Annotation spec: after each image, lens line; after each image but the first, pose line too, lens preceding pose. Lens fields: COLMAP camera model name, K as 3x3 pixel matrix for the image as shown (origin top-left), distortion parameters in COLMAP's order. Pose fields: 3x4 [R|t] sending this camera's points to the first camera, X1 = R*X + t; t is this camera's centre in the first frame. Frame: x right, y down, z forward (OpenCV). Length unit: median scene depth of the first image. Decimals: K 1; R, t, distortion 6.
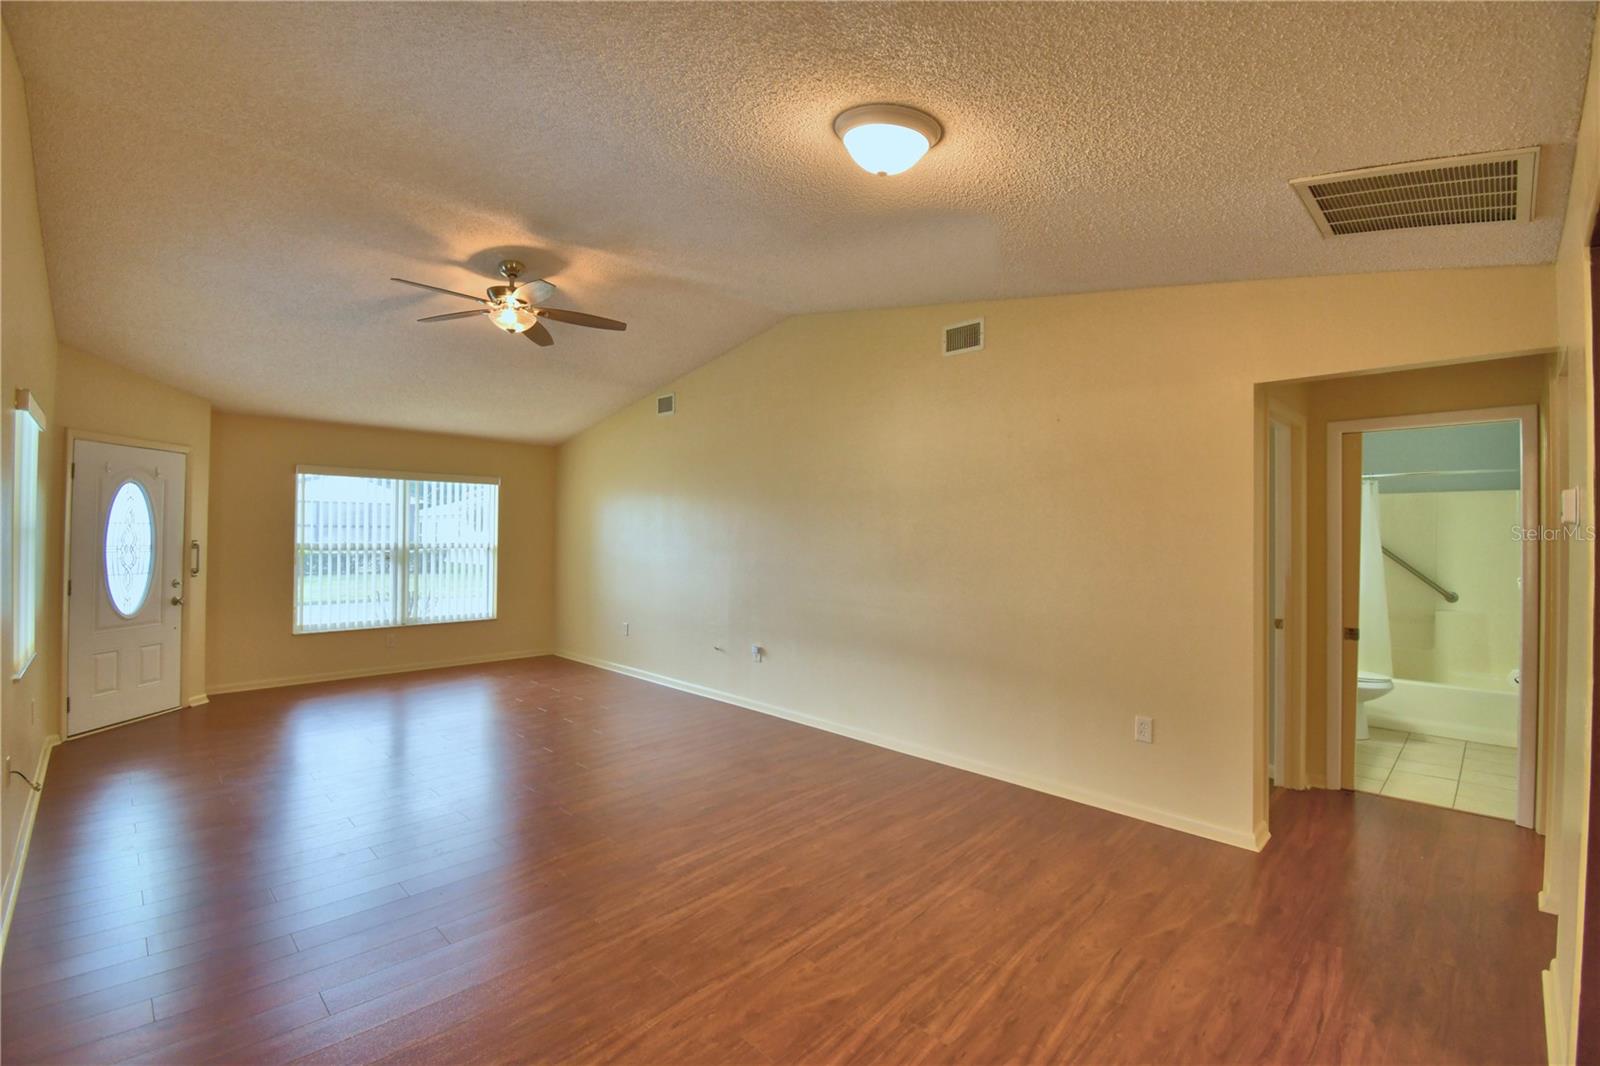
lens RADIAL K [[709.5, 0, 800.0], [0, 709.5, 533.0], [0, 0, 1]] dist [0.010985, -0.020839]
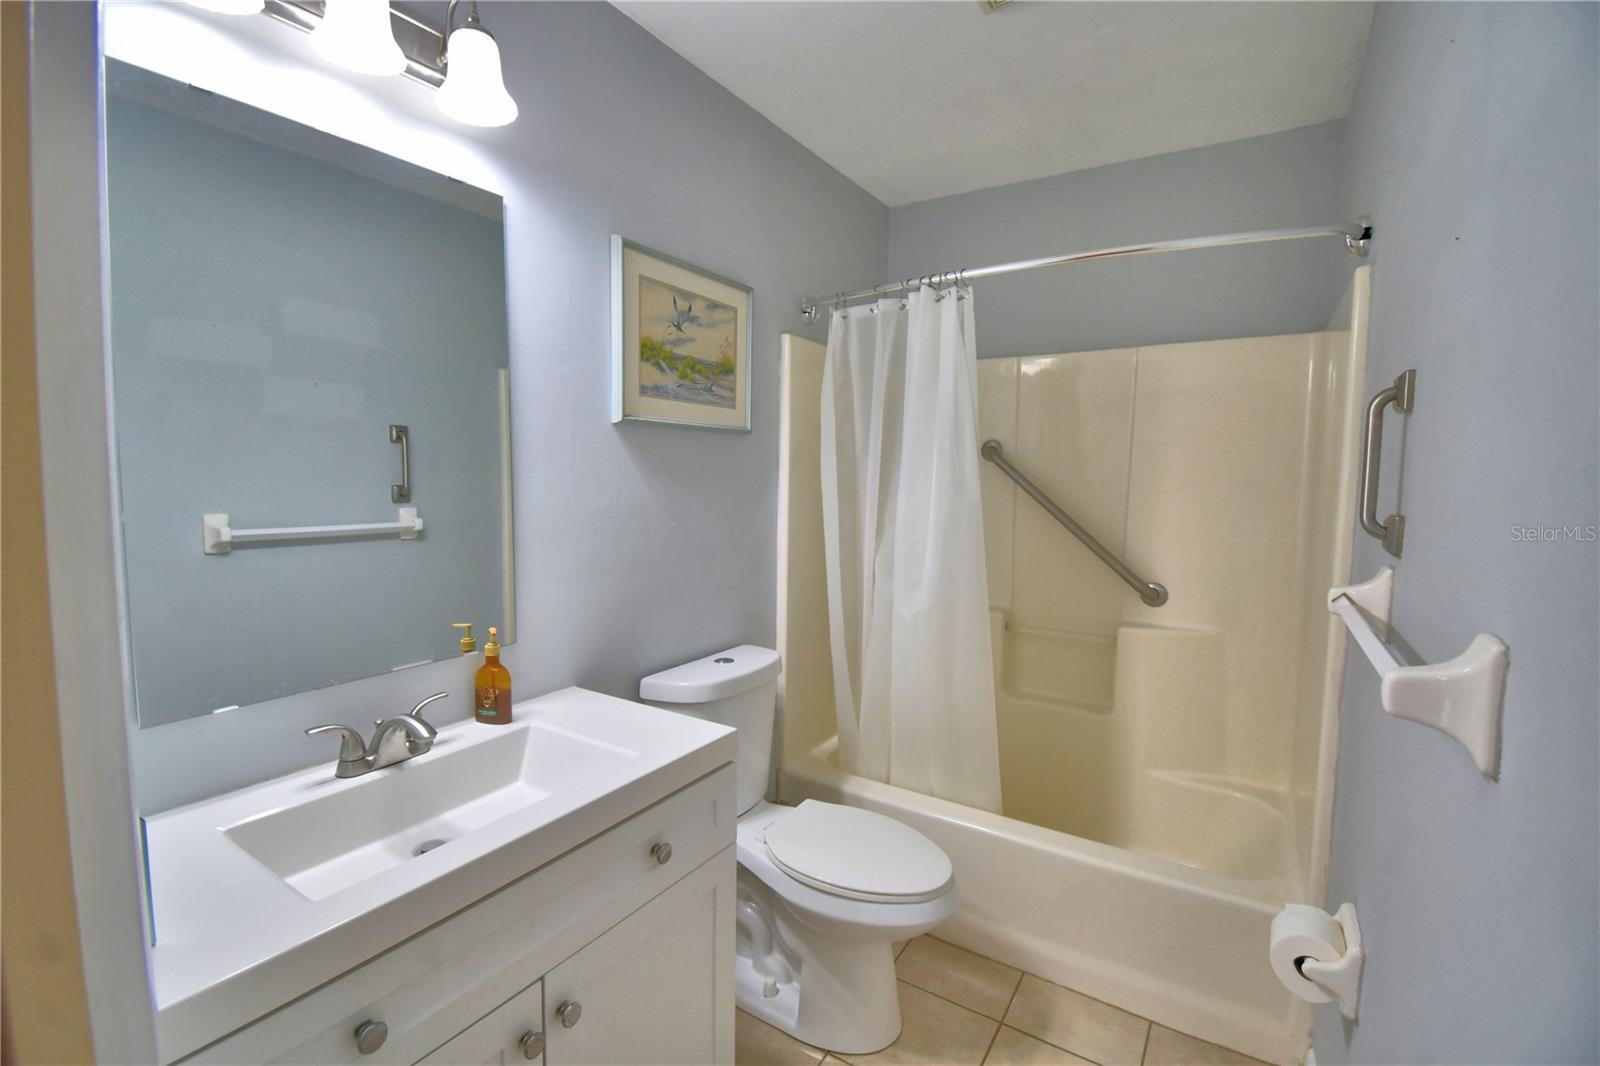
lens RADIAL K [[700.9, 0, 794.1], [0, 700.9, 529.8], [0, 0, 1]] dist [0.023706, -0.028226]
pose [[0.977102, -0.013406, 0.212350, 0.685490], [-0.005933, 0.995908, 0.090175, 0.016569], [-0.212690, -0.089370, 0.973024, 0.699828]]
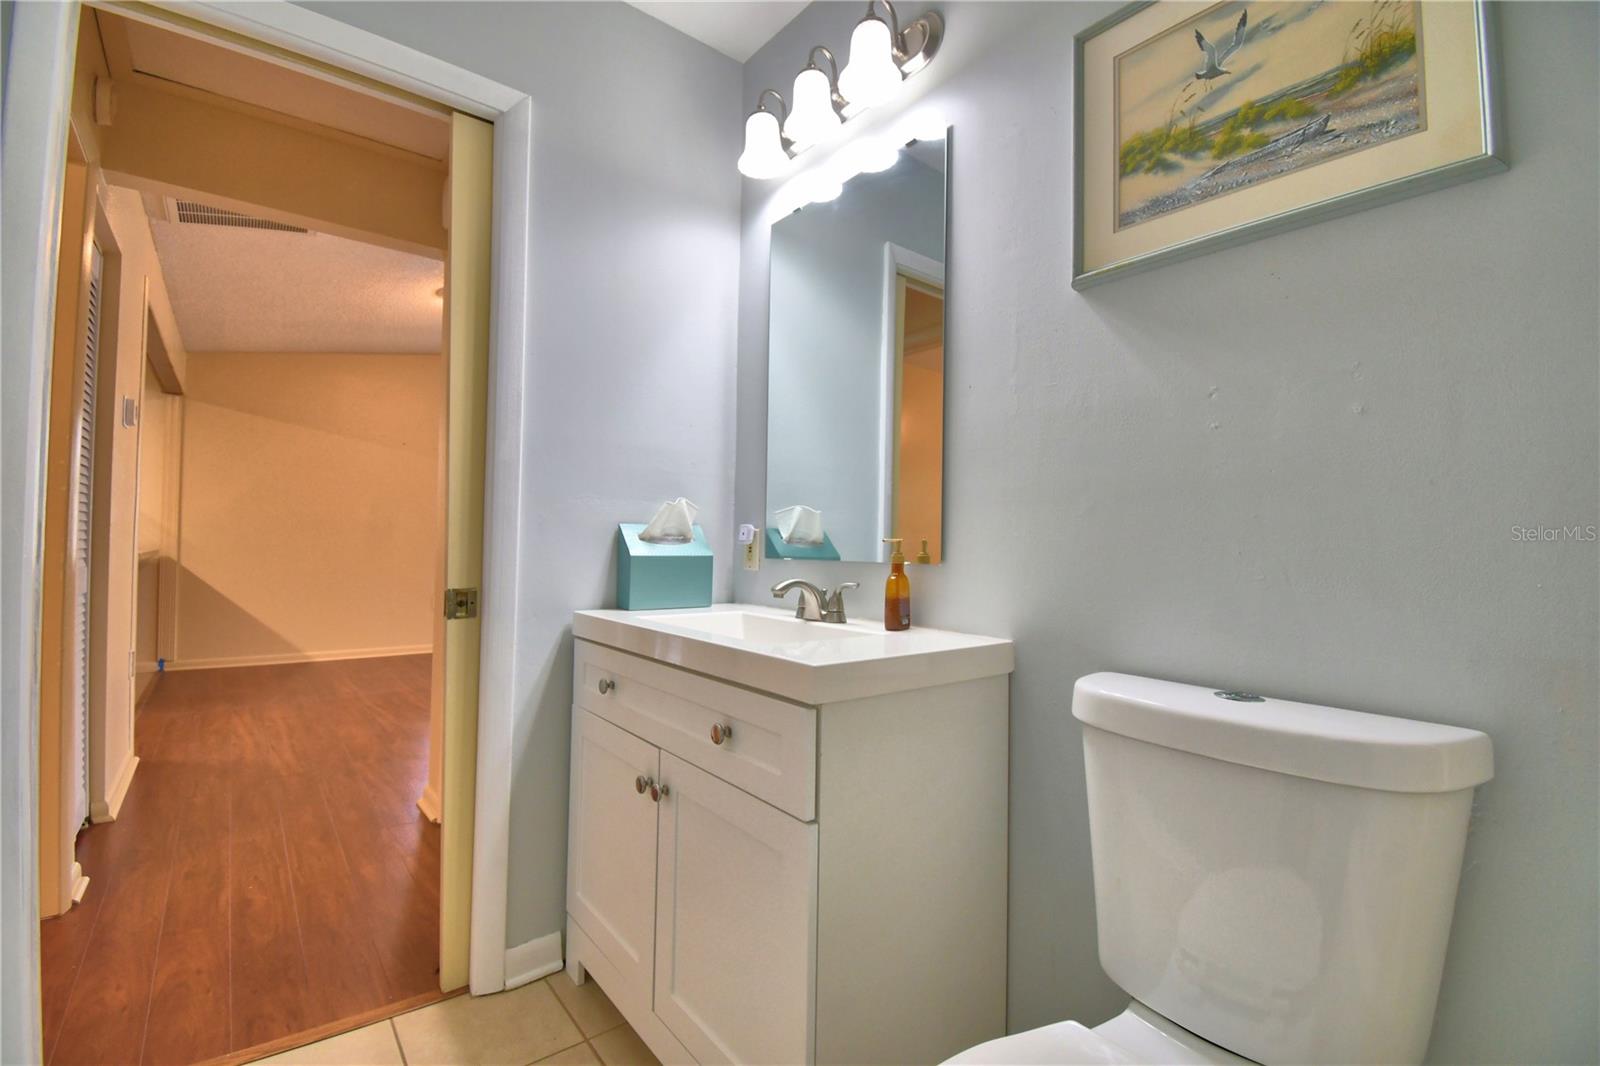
lens RADIAL K [[700.9, 0, 794.1], [0, 700.9, 529.8], [0, 0, 1]] dist [0.023706, -0.028226]
pose [[-0.104932, -0.032242, -0.993957, 0.779429], [-0.008945, 0.999464, -0.031477, 0.044753], [0.994439, 0.005588, -0.105165, 0.811490]]
